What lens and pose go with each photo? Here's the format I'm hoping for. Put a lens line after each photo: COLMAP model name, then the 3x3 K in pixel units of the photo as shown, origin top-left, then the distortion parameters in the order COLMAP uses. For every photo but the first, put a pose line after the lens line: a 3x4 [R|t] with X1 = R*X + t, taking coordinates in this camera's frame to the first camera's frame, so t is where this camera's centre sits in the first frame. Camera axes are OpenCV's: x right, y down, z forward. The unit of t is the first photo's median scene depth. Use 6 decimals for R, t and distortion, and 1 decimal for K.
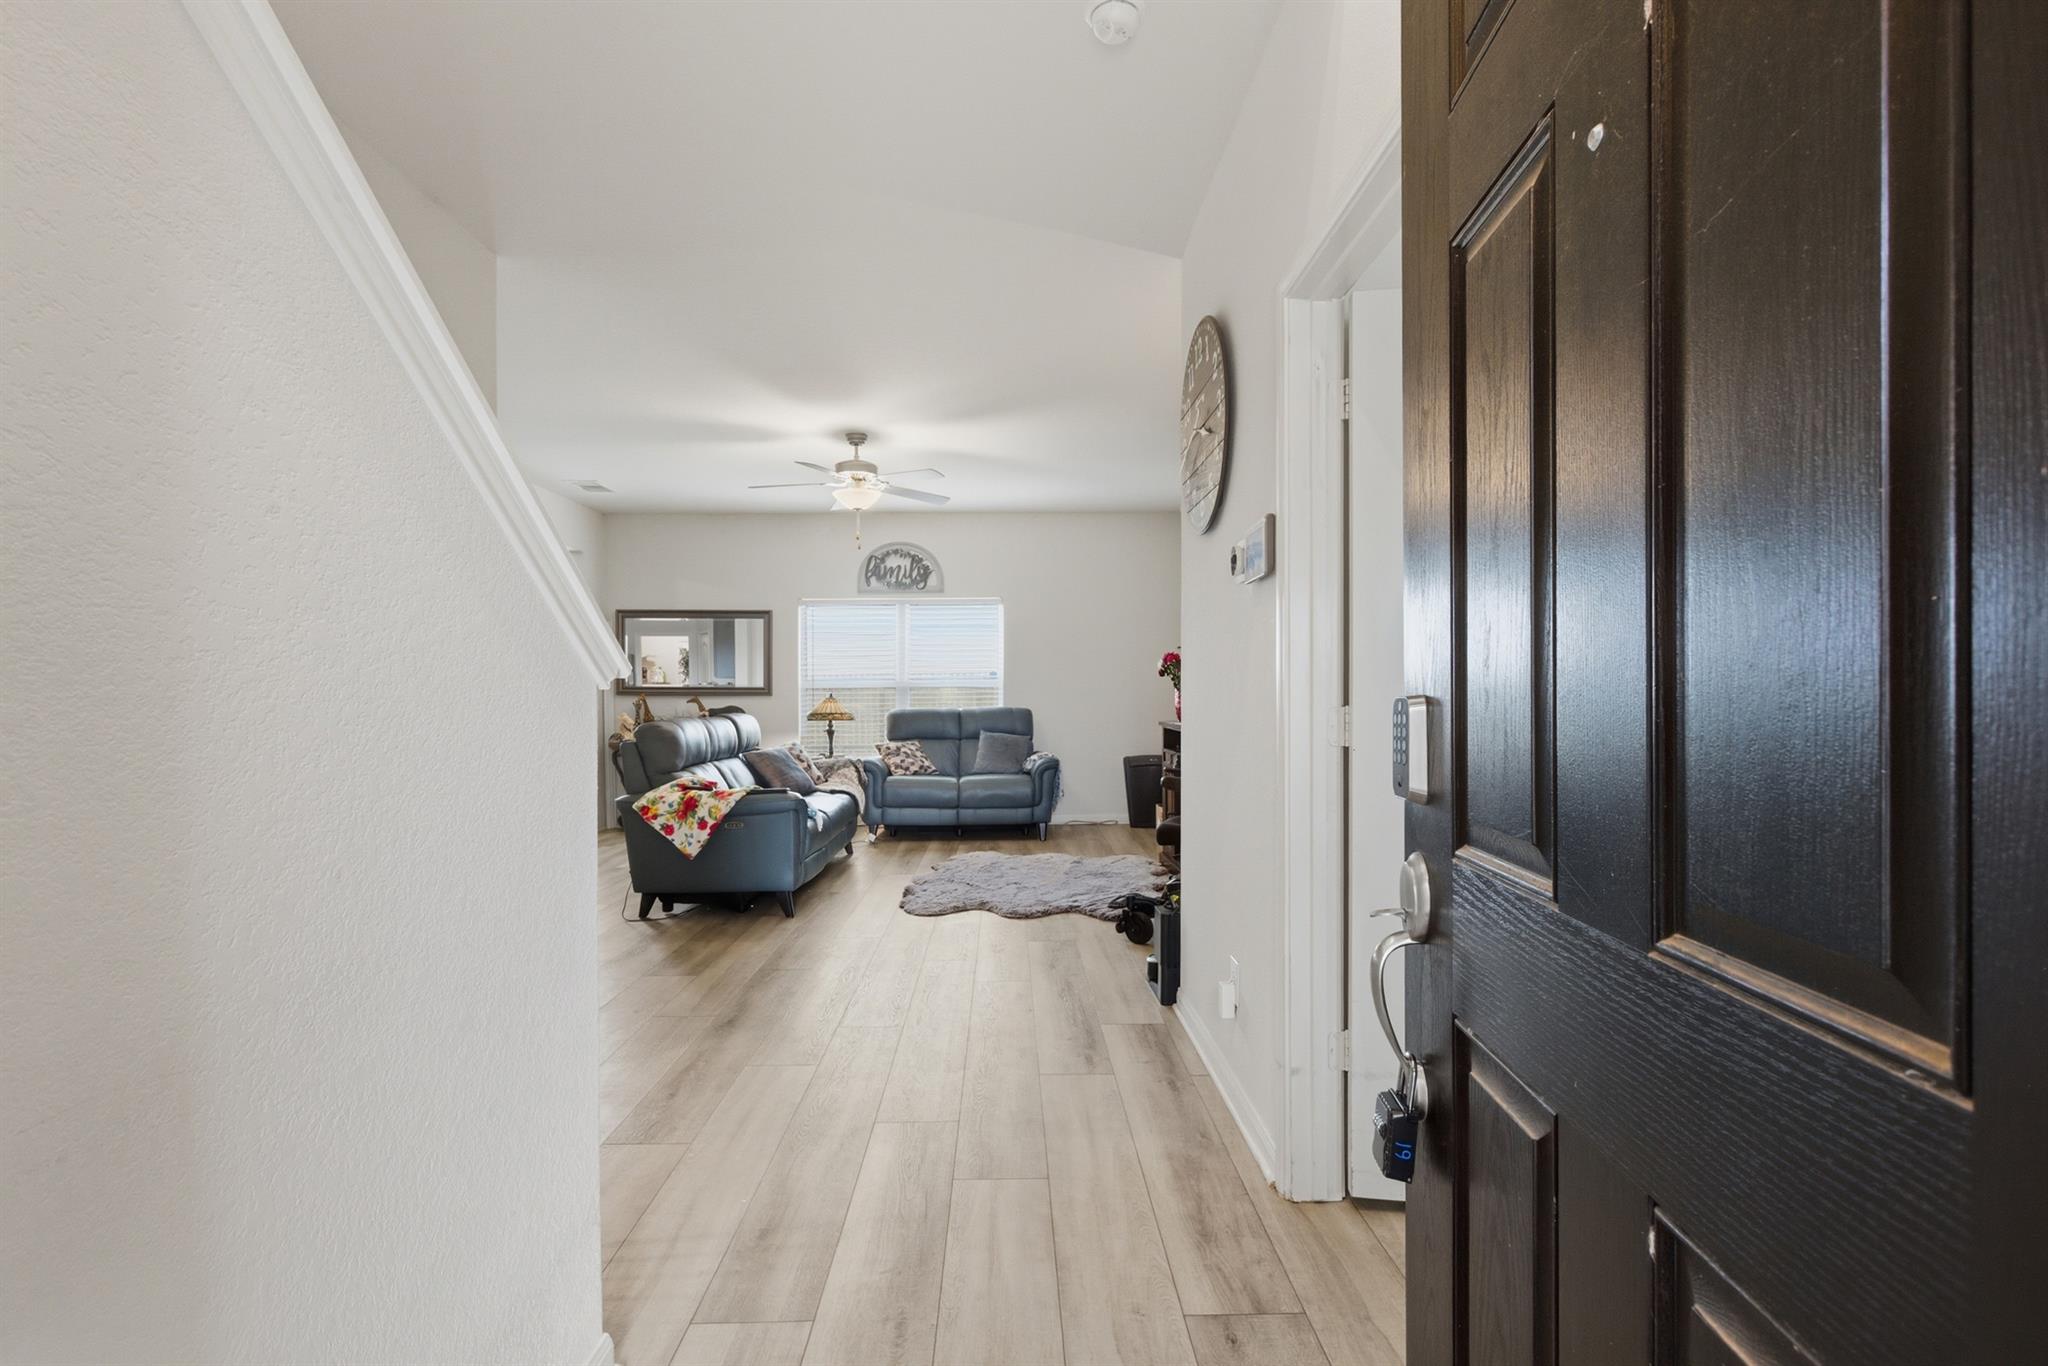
lens RADIAL K [[938.7, 0, 1013.3], [0, 938.7, 698.5], [0, 0, 1]] dist [-0.001523, 0.004945]
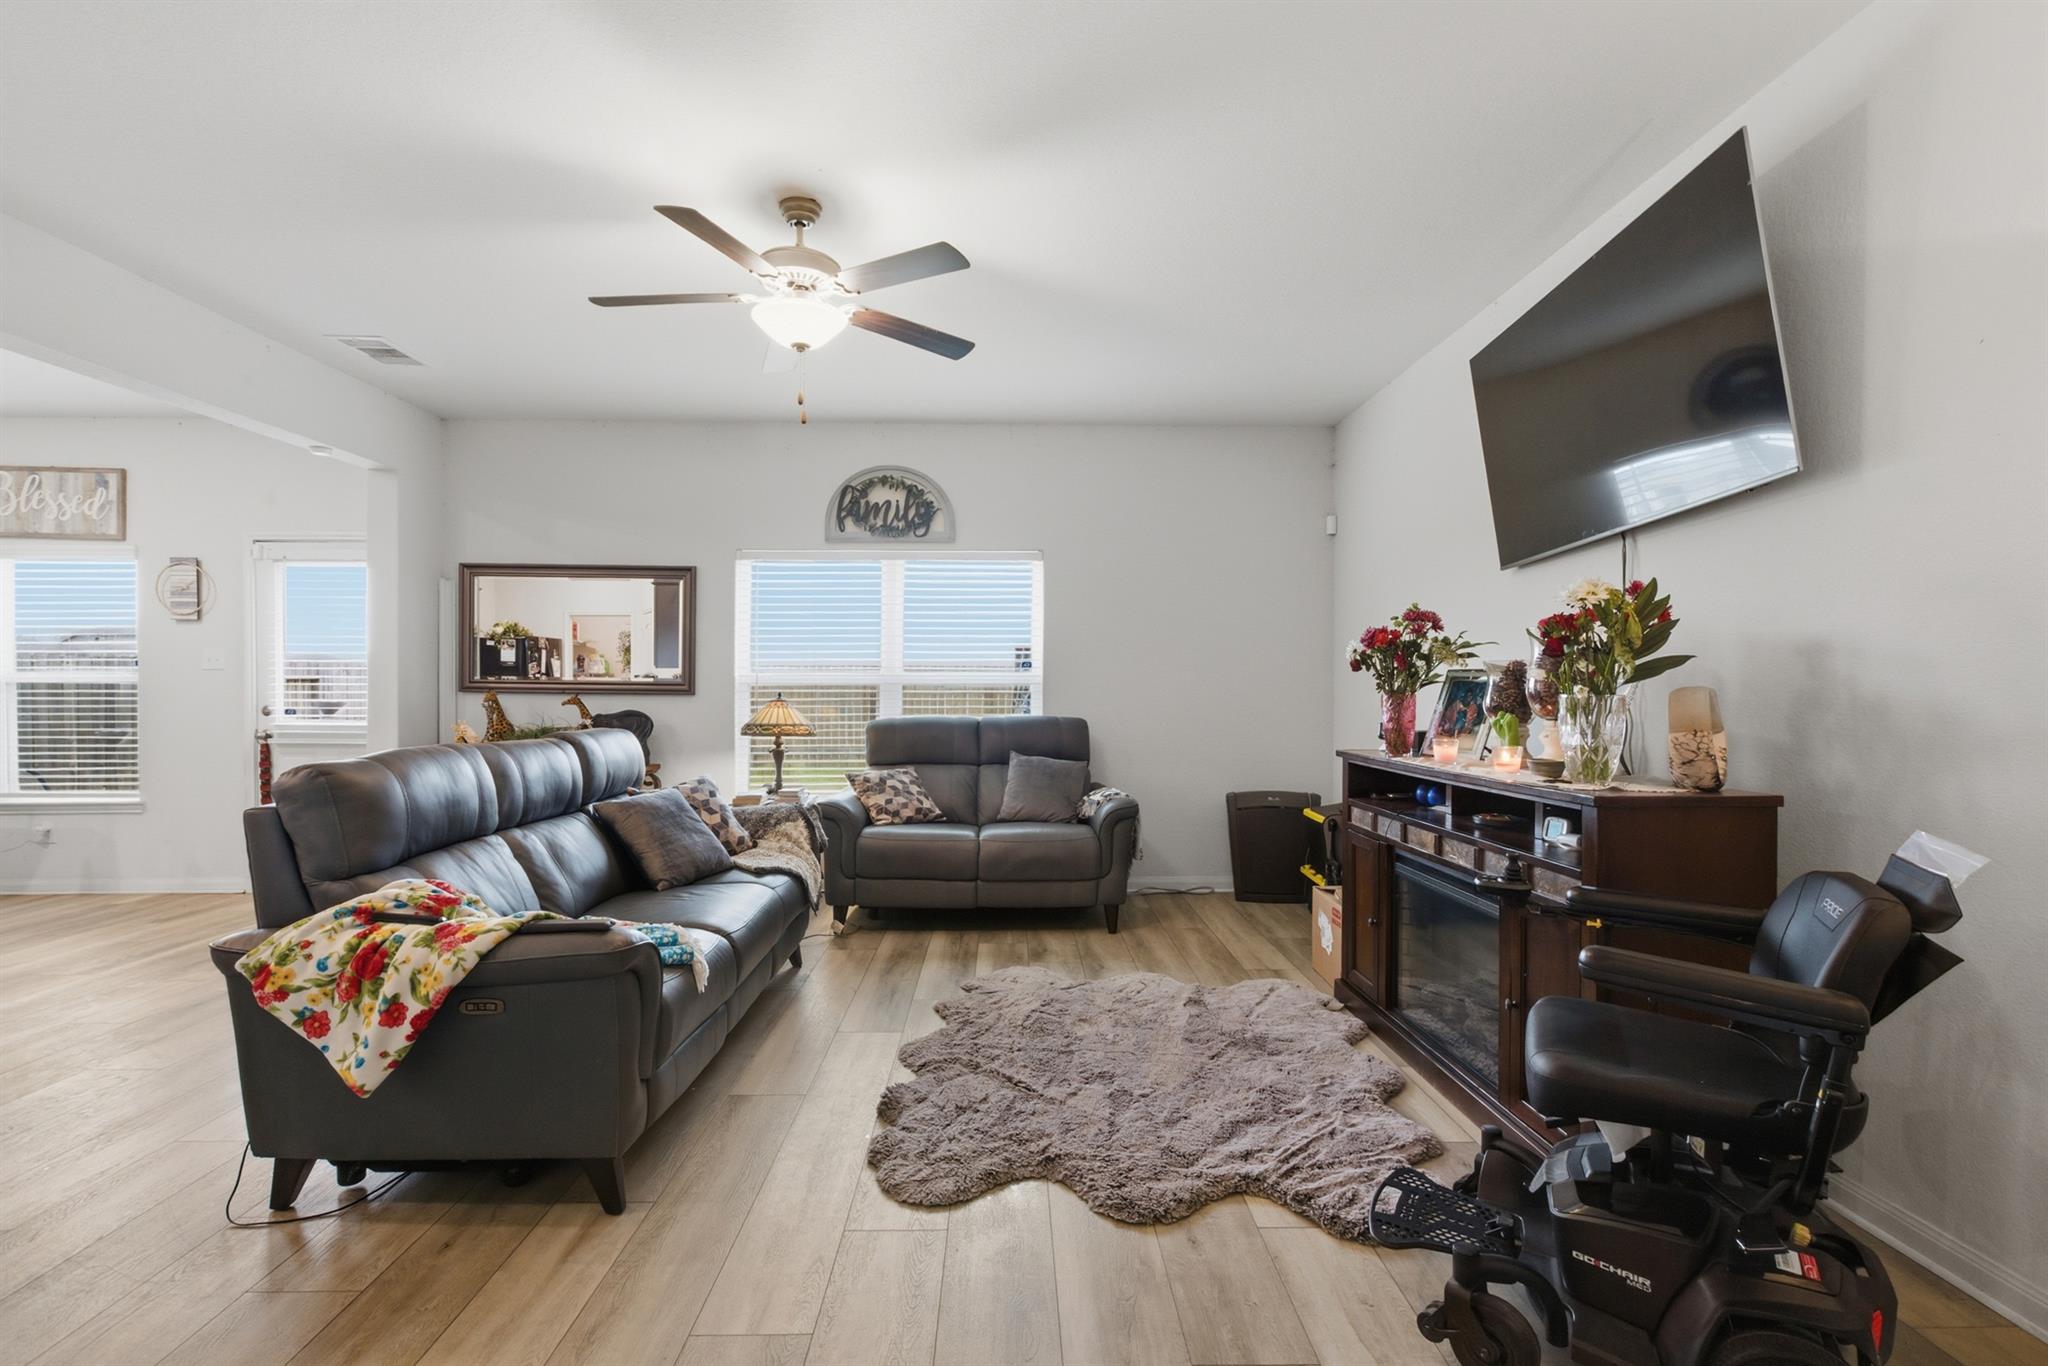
lens RADIAL K [[938.7, 0, 1013.3], [0, 938.7, 698.5], [0, 0, 1]] dist [-0.001523, 0.004945]
pose [[0.999965, 0.008289, 0.001098, -0.036569], [-0.008296, 0.999945, 0.006442, -0.007330], [-0.001045, -0.006451, 0.999979, 0.376497]]
